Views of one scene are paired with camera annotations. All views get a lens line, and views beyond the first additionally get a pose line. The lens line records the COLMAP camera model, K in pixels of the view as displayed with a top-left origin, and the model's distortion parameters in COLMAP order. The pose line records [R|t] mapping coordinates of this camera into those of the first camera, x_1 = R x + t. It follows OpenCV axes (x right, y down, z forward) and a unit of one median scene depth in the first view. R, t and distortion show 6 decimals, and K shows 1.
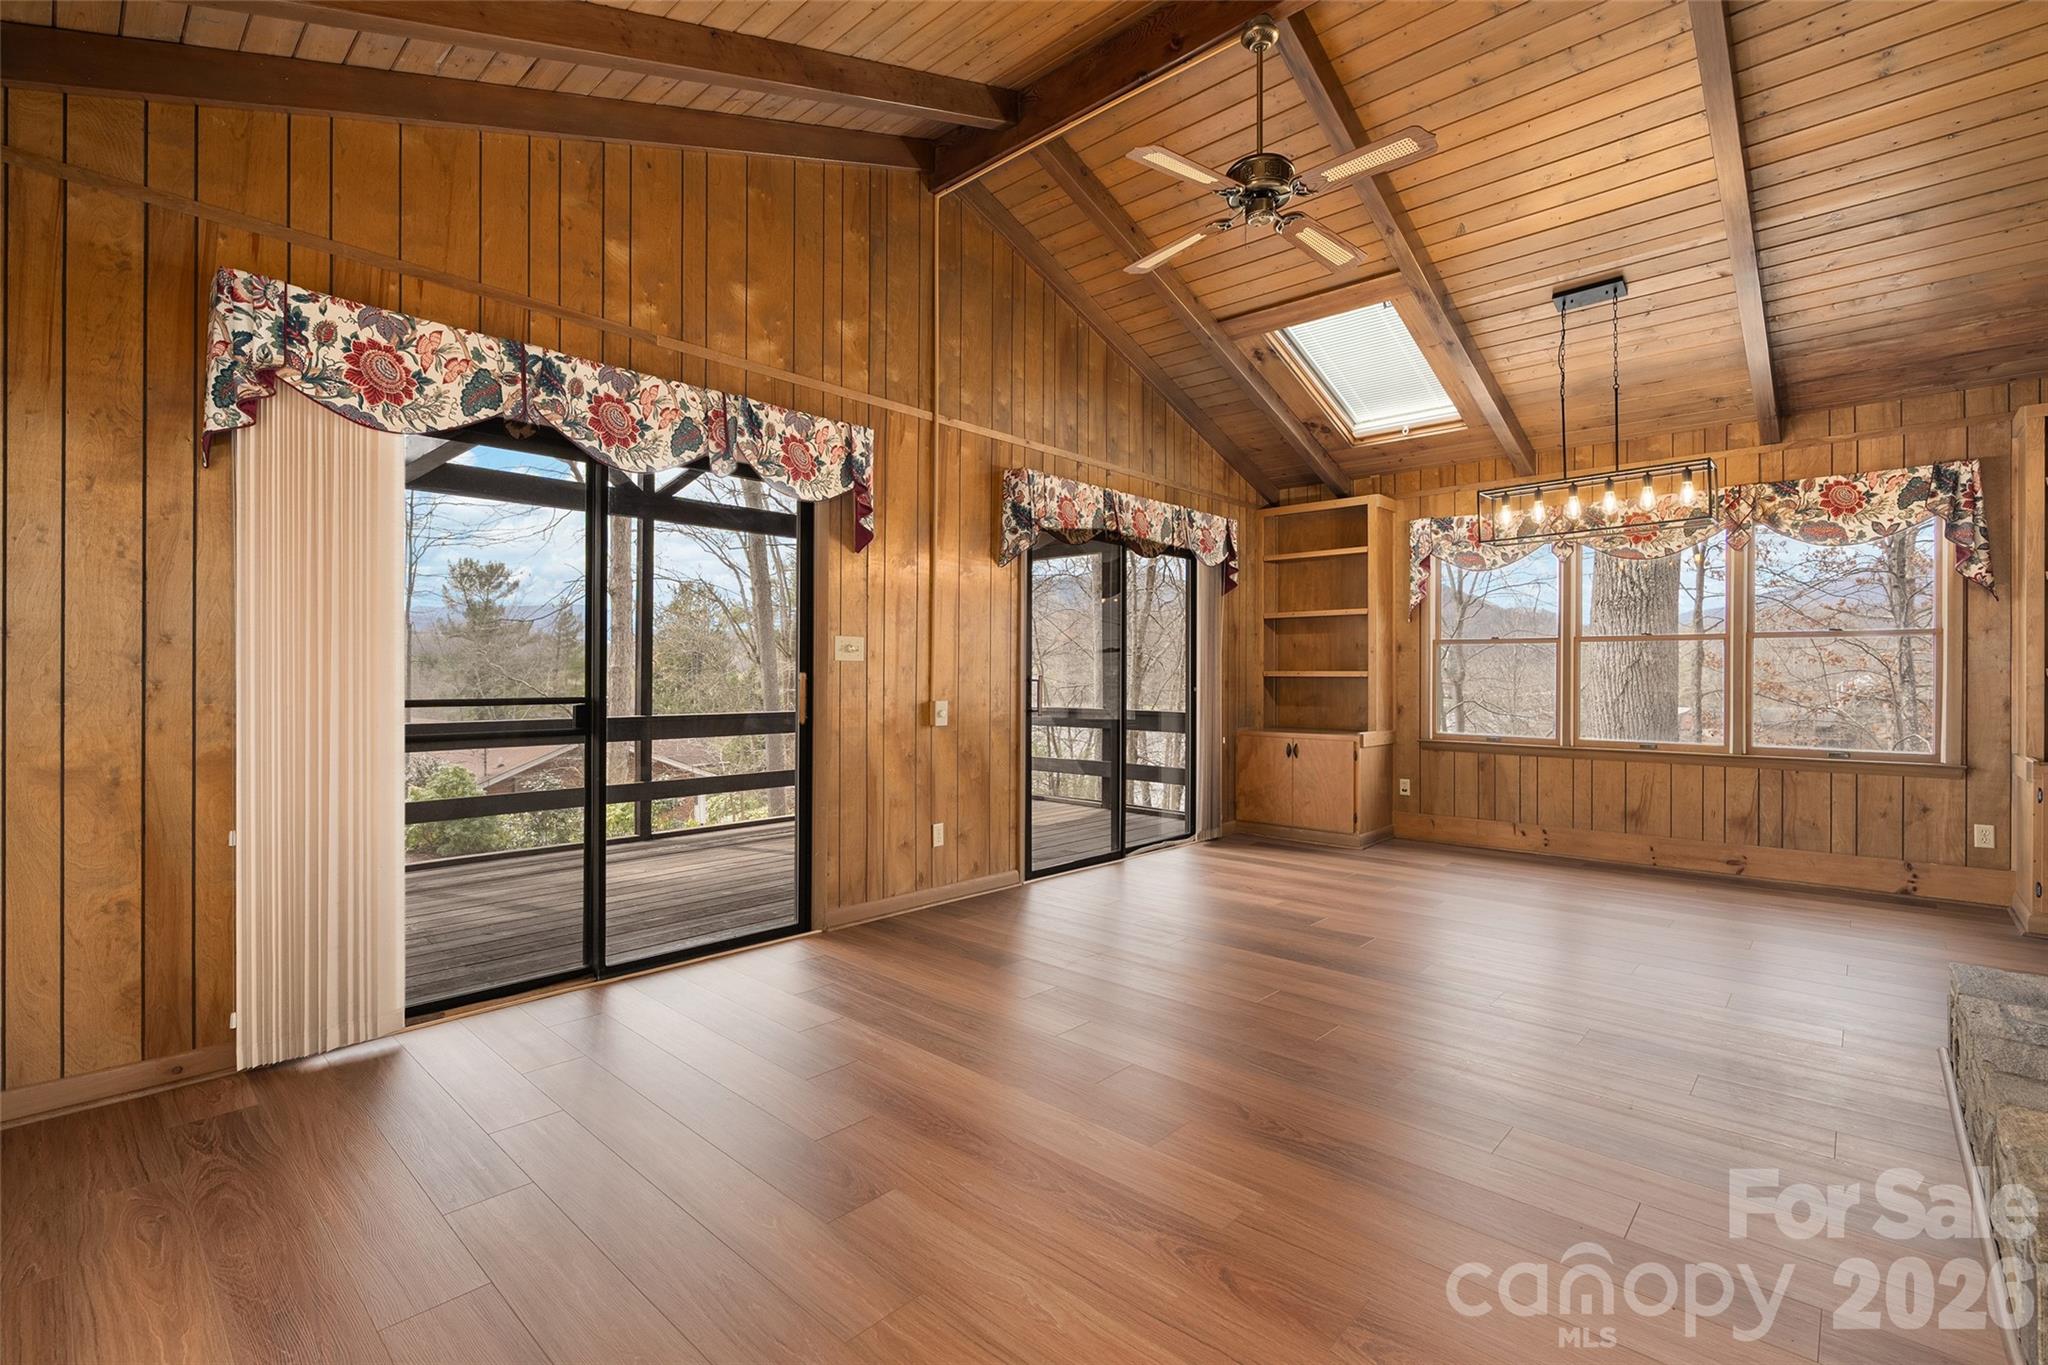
lens RADIAL K [[921.9, 0, 1024.6], [0, 921.9, 674.3], [0, 0, 1]] dist [-0.007789, 0.003447]
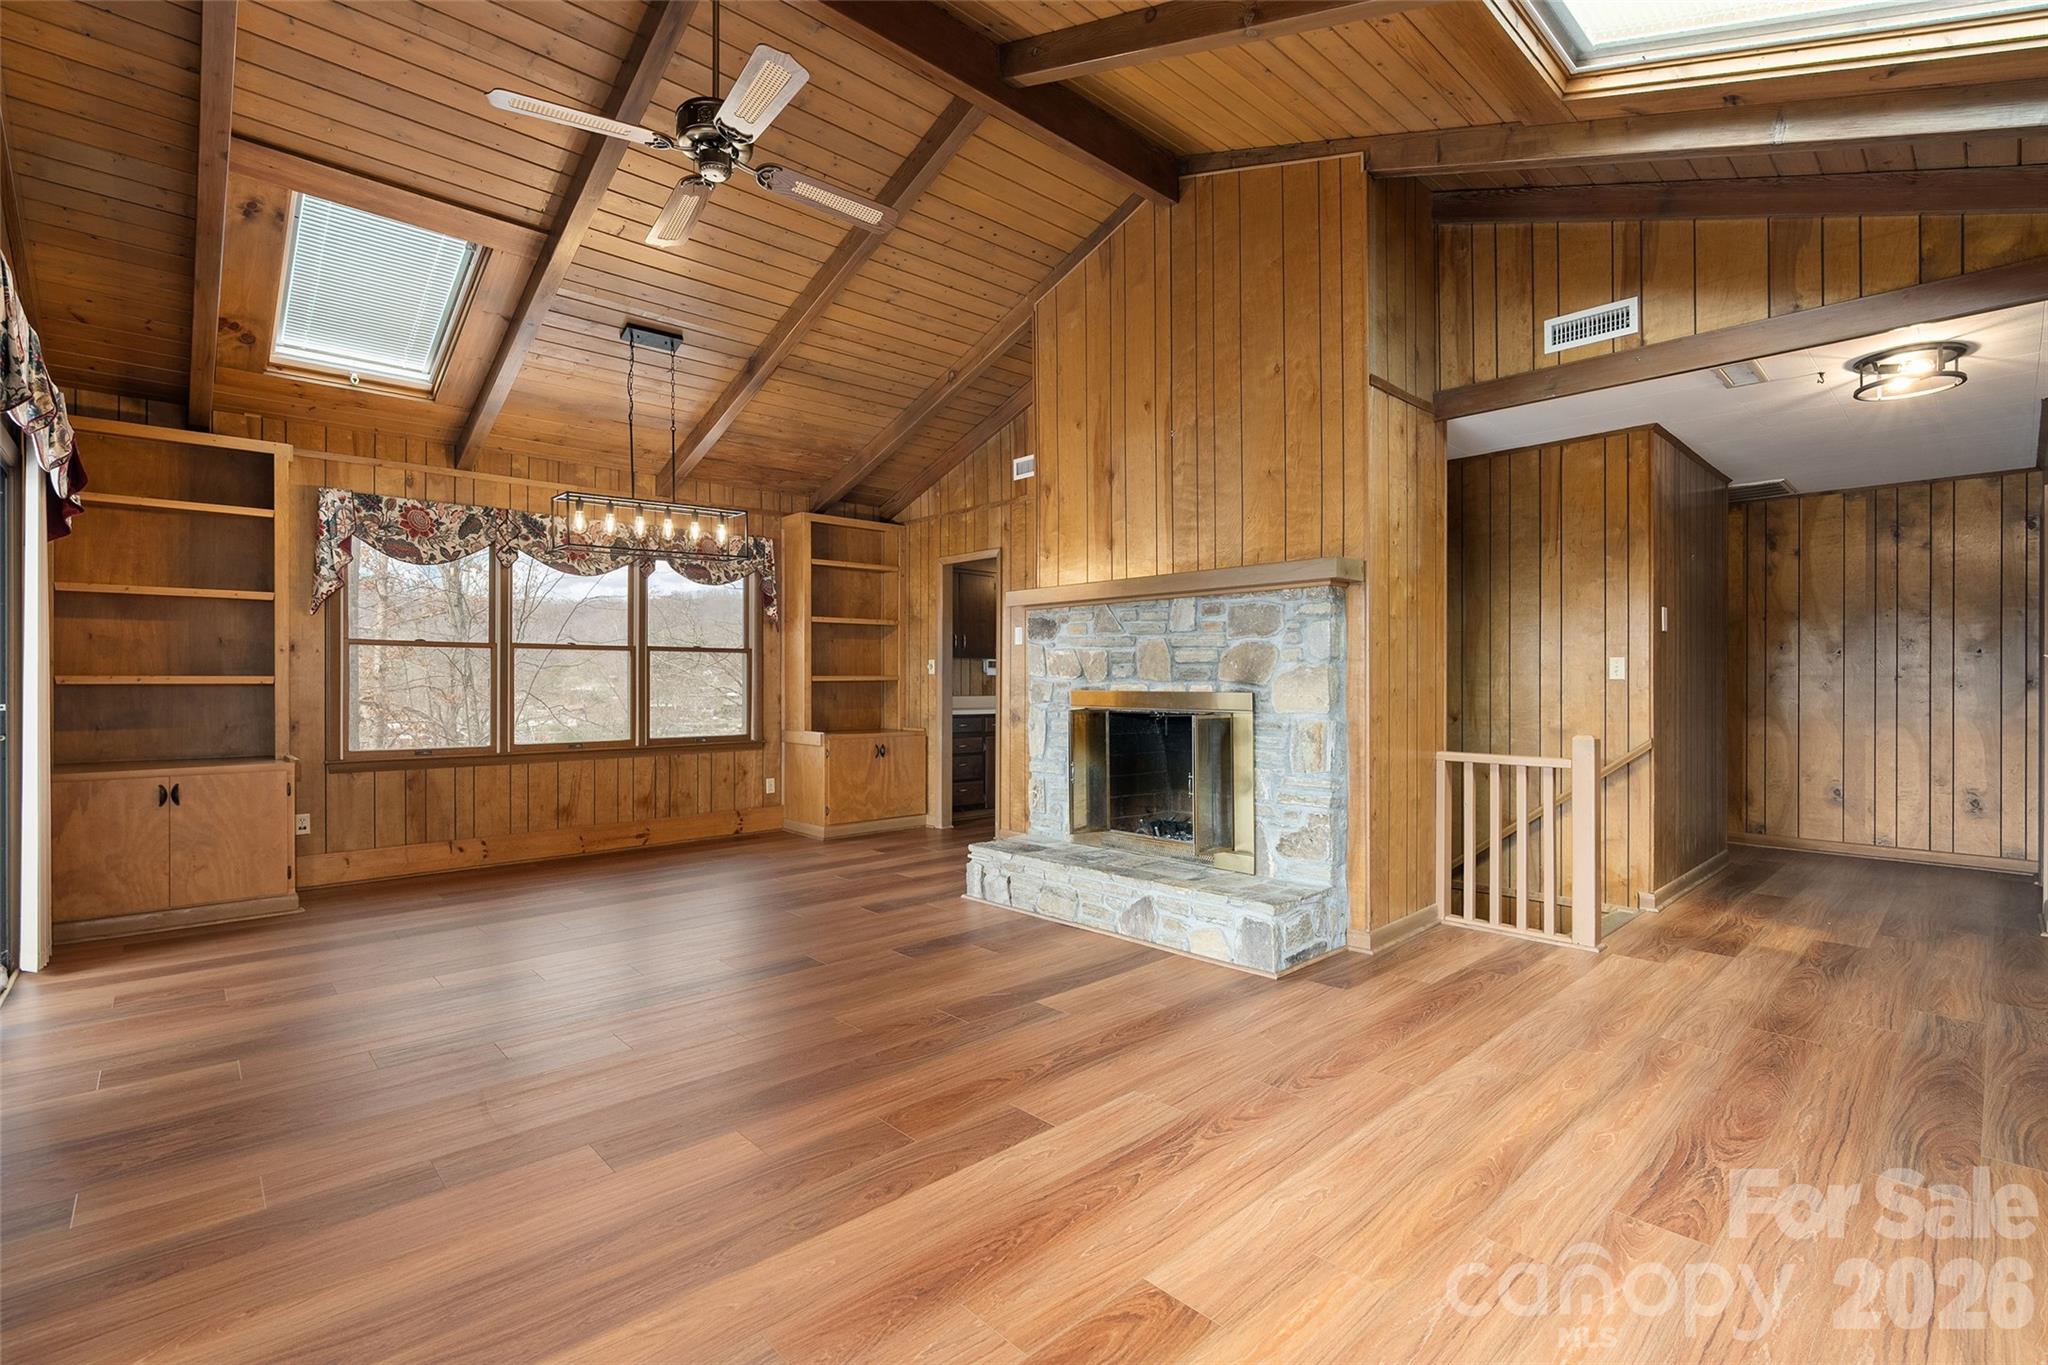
lens RADIAL K [[921.9, 0, 1026.9], [0, 921.9, 679.6], [0, 0, 1]] dist [-0.007789, 0.003447]
pose [[0.073904, -0.001504, 0.997264, -0.417396], [0.001285, 0.999998, 0.001413, -0.001509], [-0.997265, 0.001177, 0.073906, 0.424697]]
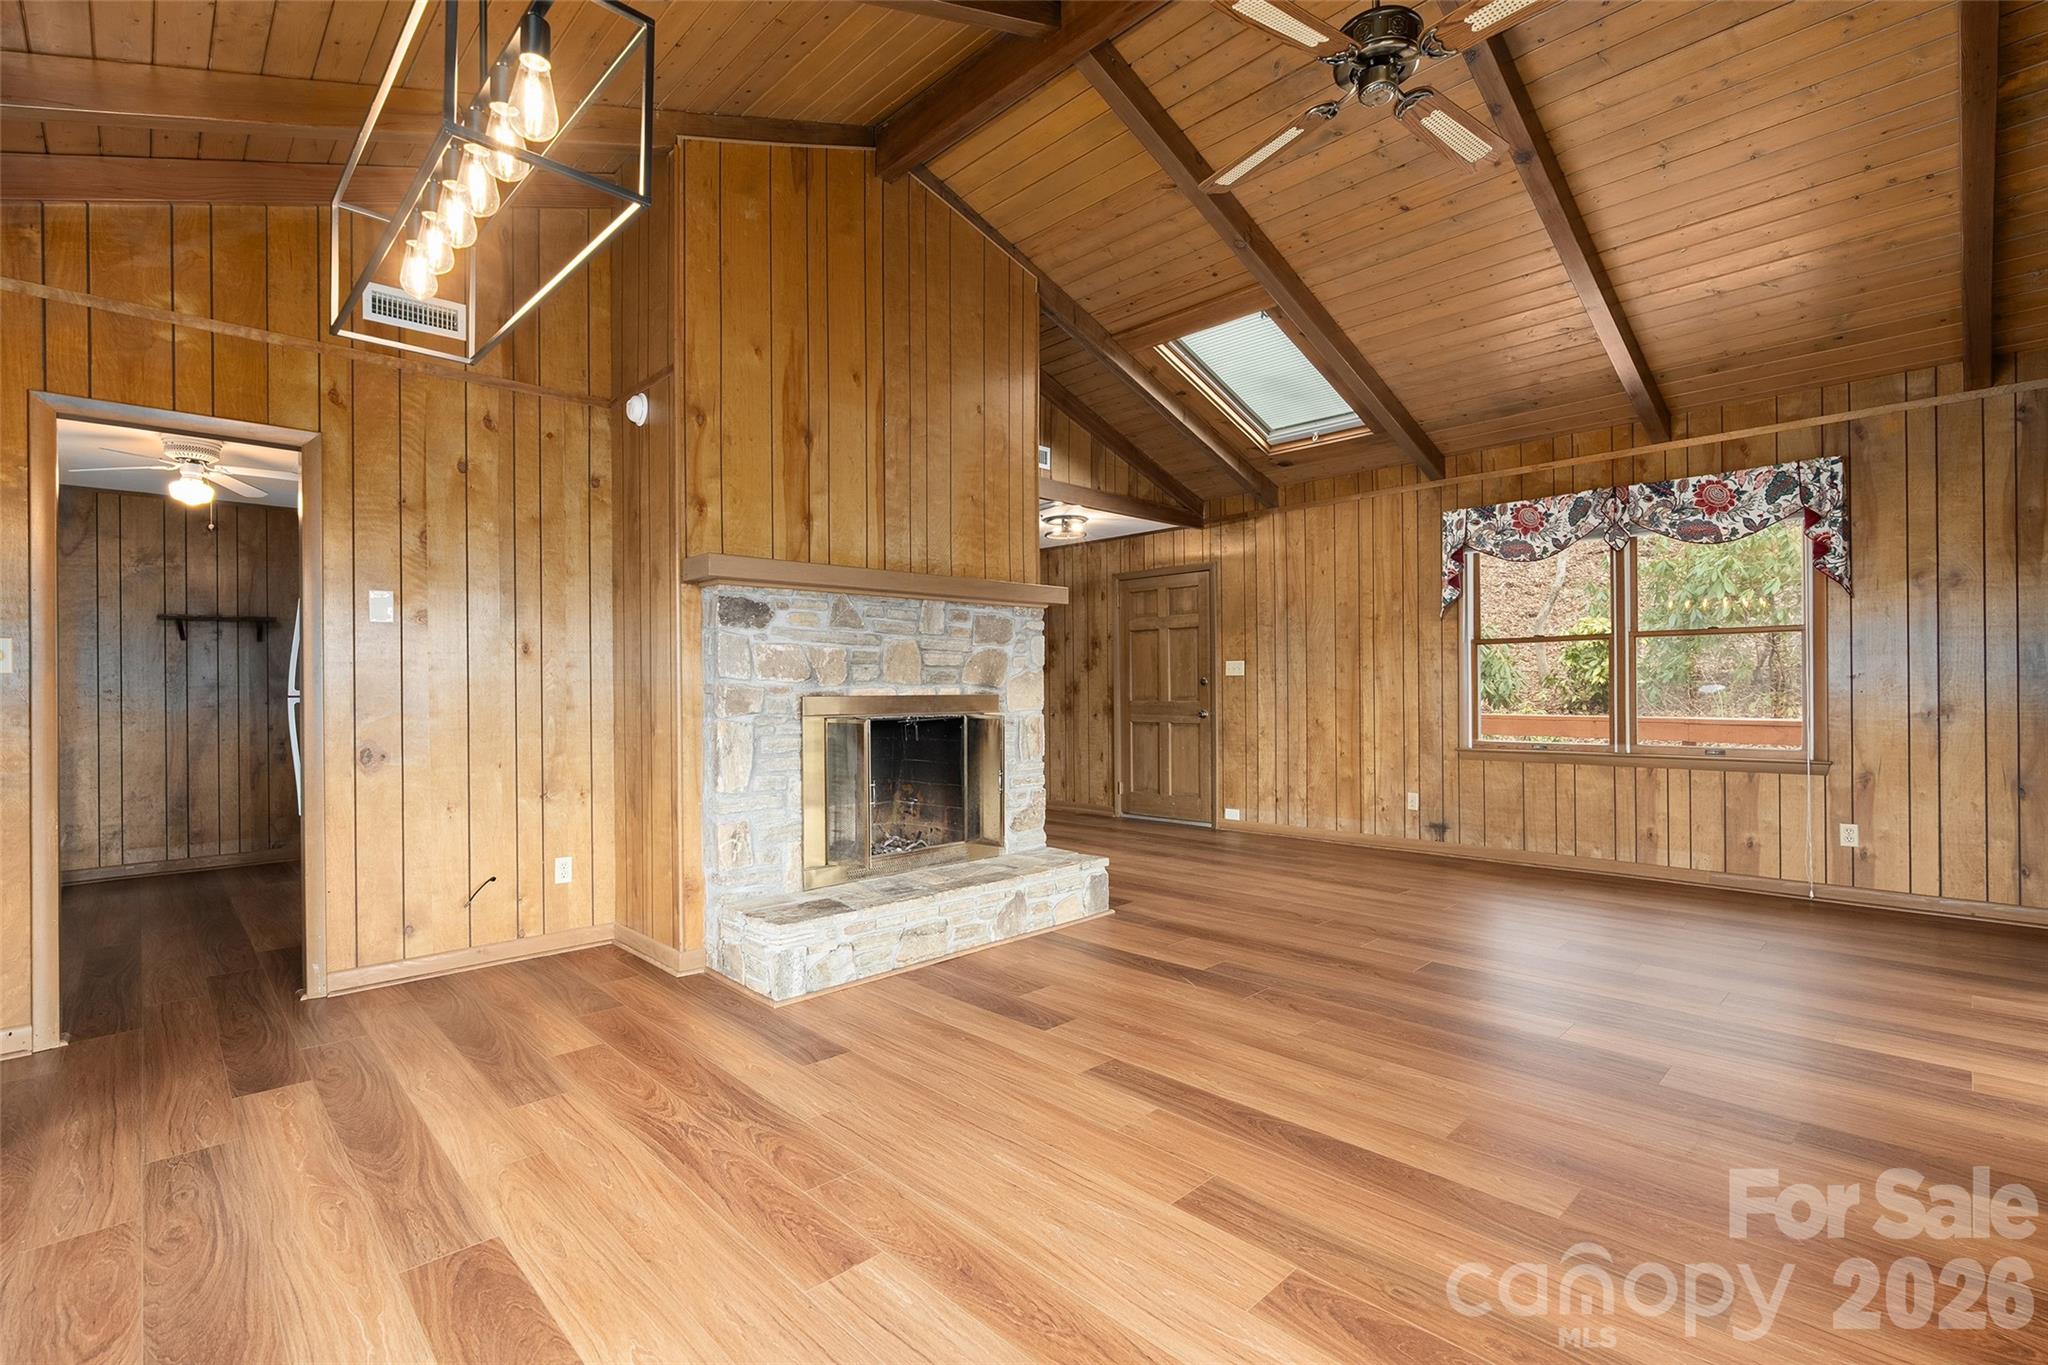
lens RADIAL K [[921.9, 0, 1000.1], [0, 921.9, 688.8], [0, 0, 1]] dist [-0.007789, 0.003447]
pose [[-0.997408, 0.005753, 0.071728, 0.348960], [0.005972, 0.999978, 0.002836, 0.003479], [-0.071710, 0.003257, -0.997420, 1.211567]]
